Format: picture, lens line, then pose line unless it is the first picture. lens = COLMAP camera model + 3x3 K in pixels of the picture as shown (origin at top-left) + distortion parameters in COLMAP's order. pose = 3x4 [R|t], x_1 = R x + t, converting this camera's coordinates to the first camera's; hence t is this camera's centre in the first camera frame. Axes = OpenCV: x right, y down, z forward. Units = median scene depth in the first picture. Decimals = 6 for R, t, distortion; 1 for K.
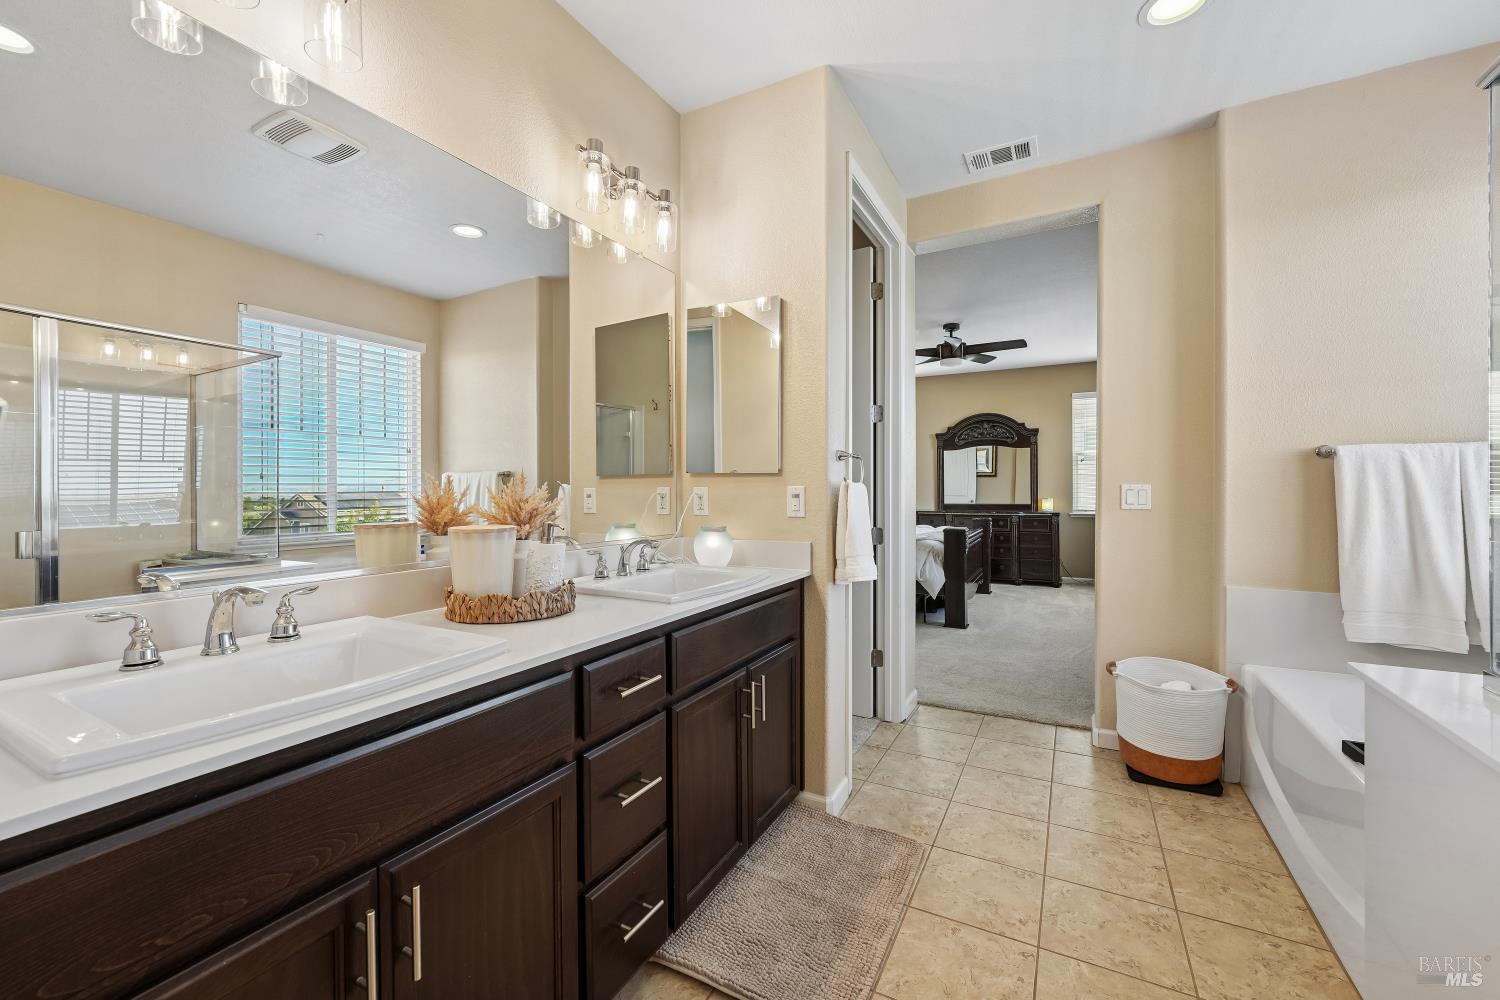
lens RADIAL K [[604.1, 0, 737.3], [0, 604.1, 499.3], [0, 0, 1]] dist [-0.020961, 0.007780]
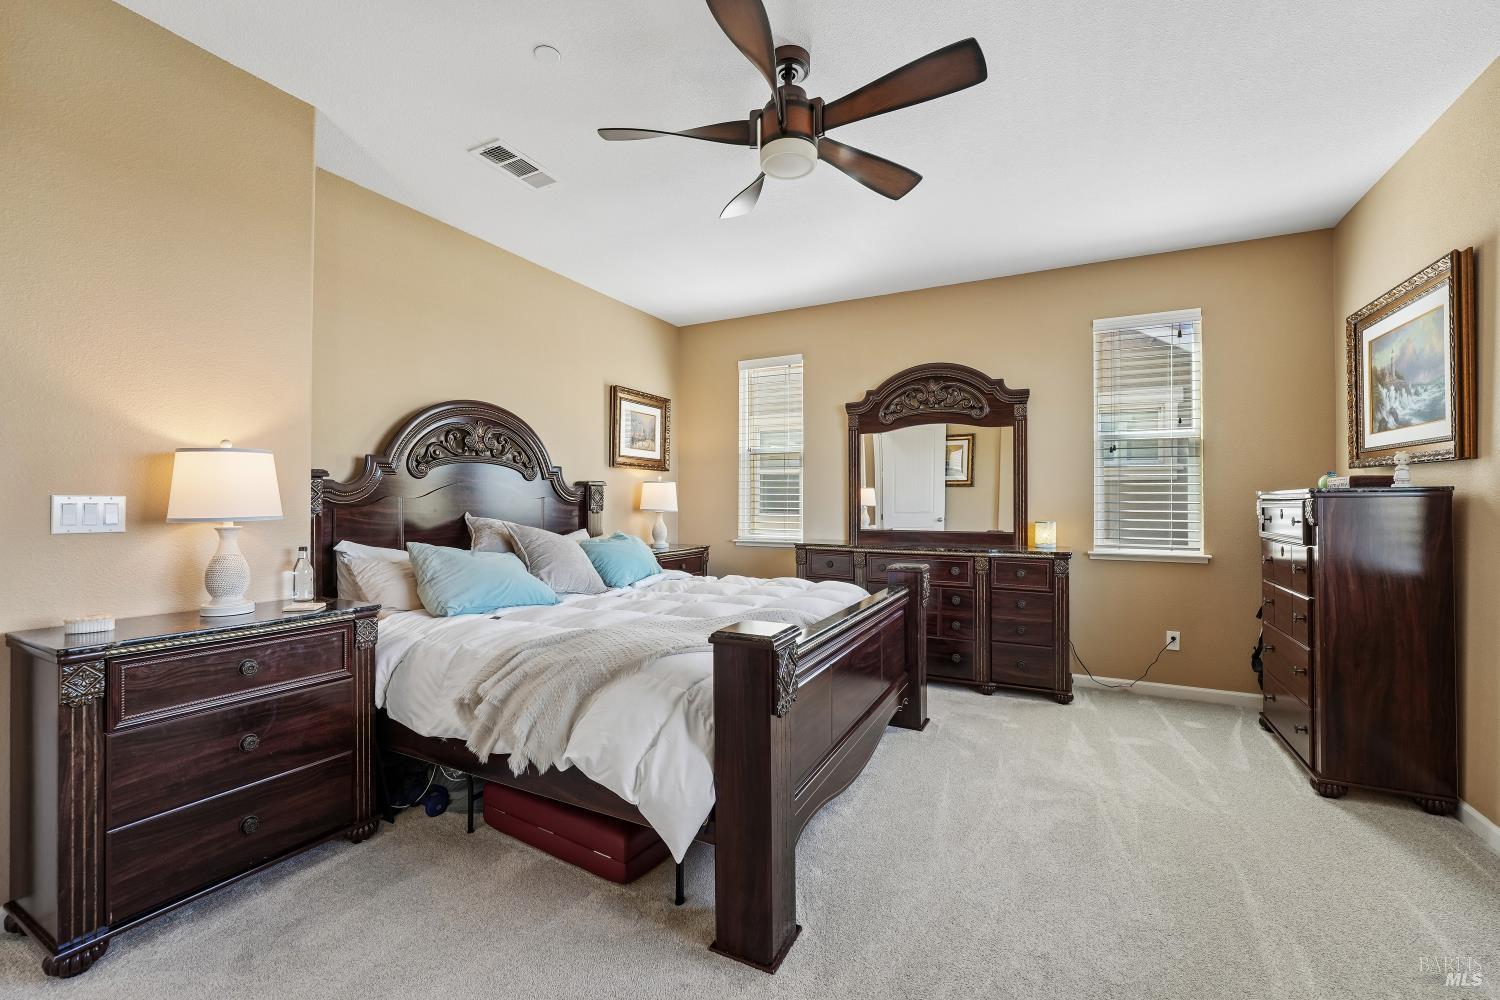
lens RADIAL K [[611.7, 0, 741.4], [0, 611.7, 500.8], [0, 0, 1]] dist [-0.010292, 0.000040]
pose [[0.999798, 0.011209, 0.016699, 0.240307], [-0.010934, 0.999805, -0.016437, -0.008863], [-0.016880, 0.016252, 0.999725, 0.469431]]
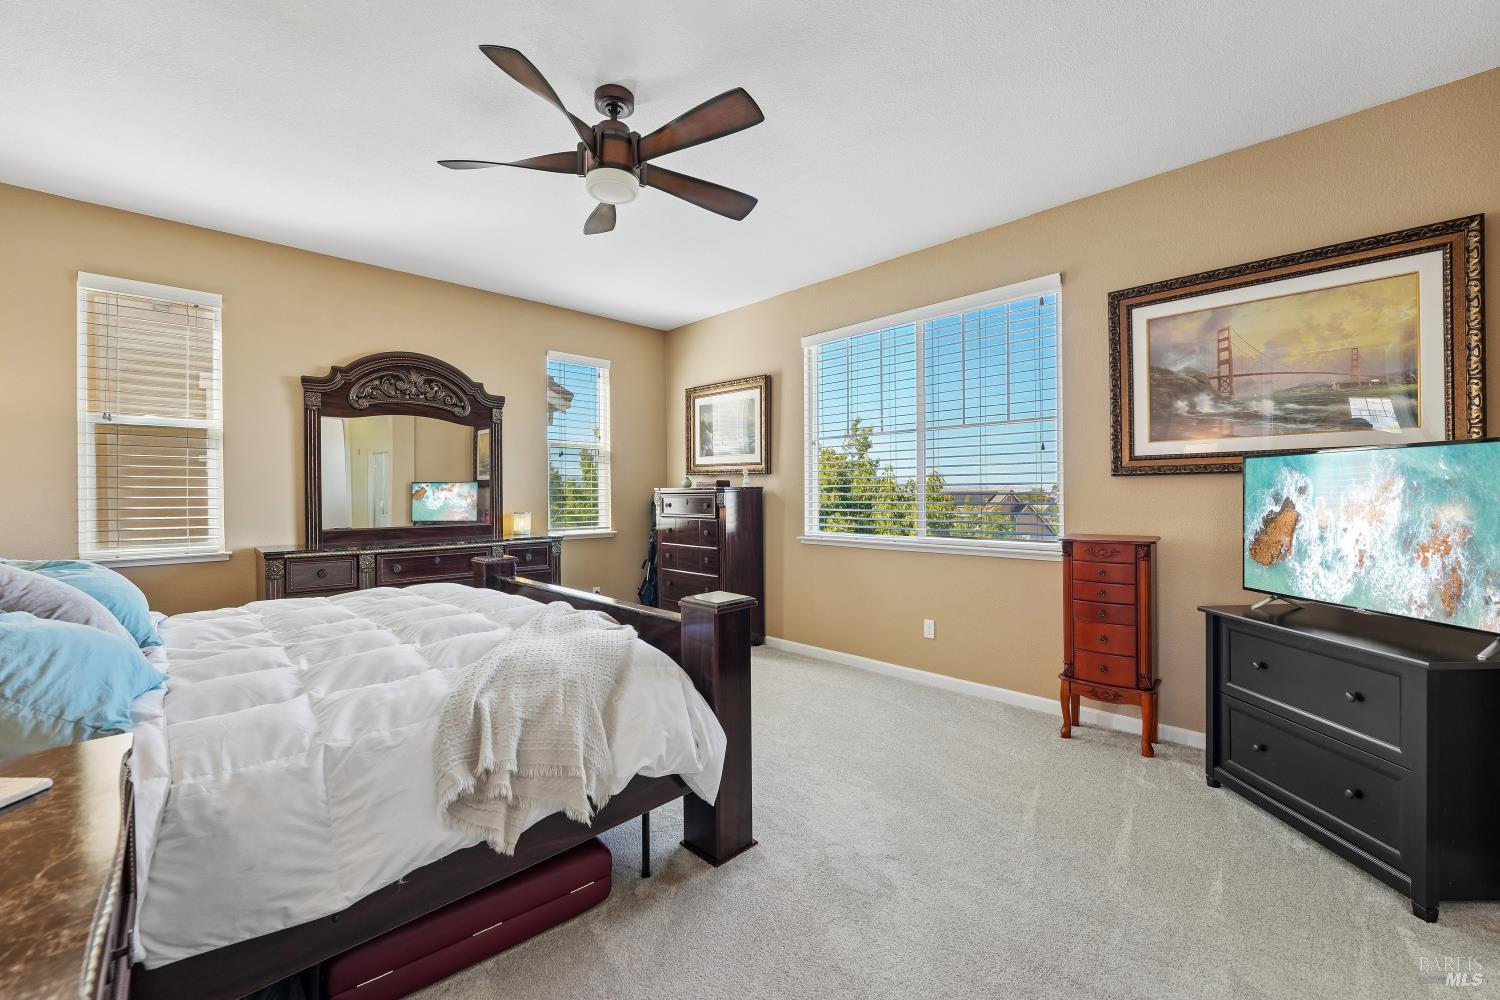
lens RADIAL K [[604.1, 0, 737.3], [0, 604.1, 499.3], [0, 0, 1]] dist [-0.020961, 0.007780]
pose [[0.298500, -0.001061, 0.954409, -0.001910], [0.018031, 0.999827, -0.004528, -0.009047], [-0.954239, 0.018560, 0.298467, 0.597143]]
